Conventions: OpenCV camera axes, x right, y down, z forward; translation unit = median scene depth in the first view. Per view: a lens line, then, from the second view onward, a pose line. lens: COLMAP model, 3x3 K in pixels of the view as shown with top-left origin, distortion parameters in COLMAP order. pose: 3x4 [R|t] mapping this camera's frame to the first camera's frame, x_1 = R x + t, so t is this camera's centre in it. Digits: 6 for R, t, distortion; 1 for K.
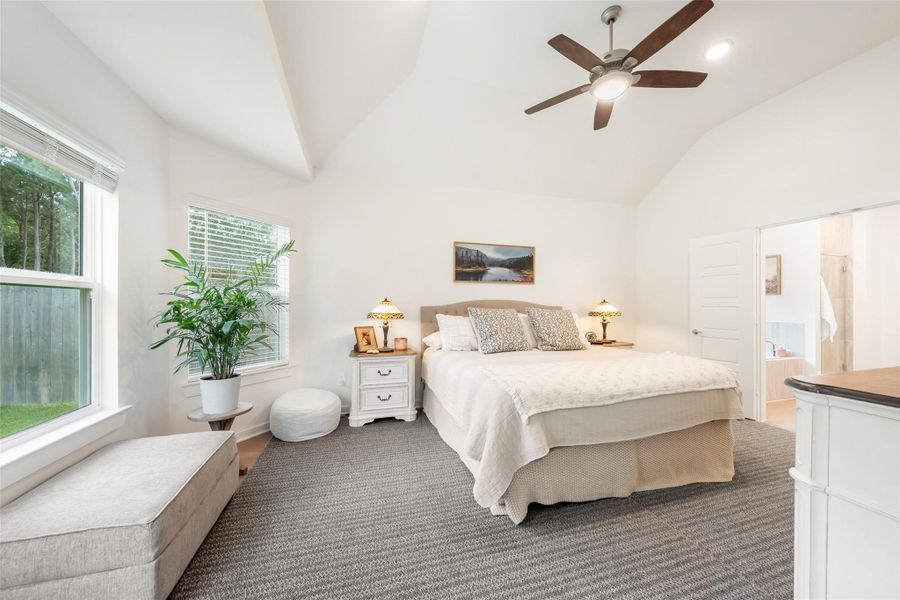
lens RADIAL K [[319.9, 0, 450.0], [0, 319.9, 300.0], [0, 0, 1]] dist [-0.000094, 0.000019]
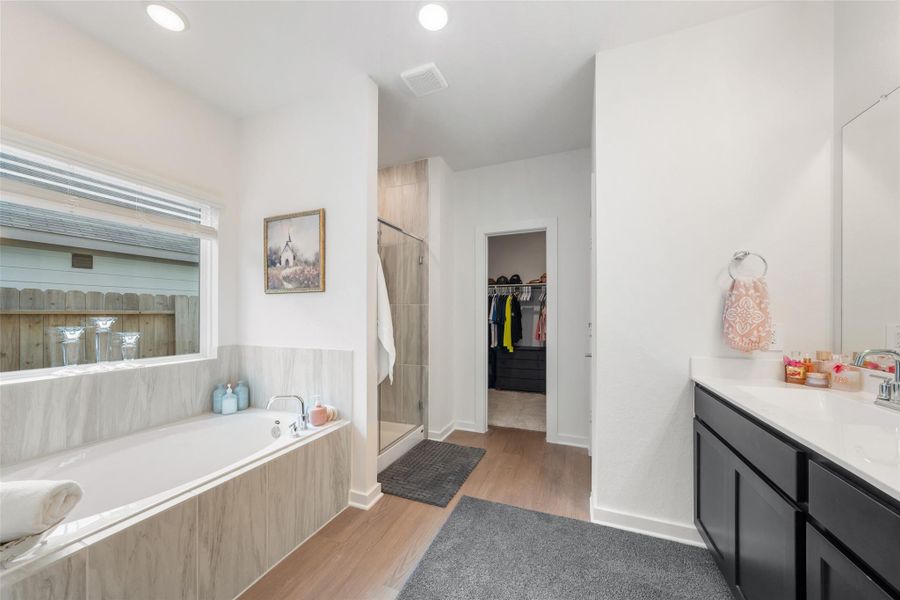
lens RADIAL K [[319.9, 0, 450.0], [0, 319.9, 300.0], [0, 0, 1]] dist [-0.000094, 0.000019]
pose [[0.630458, 0.032740, 0.775532, 2.687013], [-0.010316, 0.999375, -0.033804, 0.033557], [-0.776154, 0.013311, 0.630402, 1.890781]]
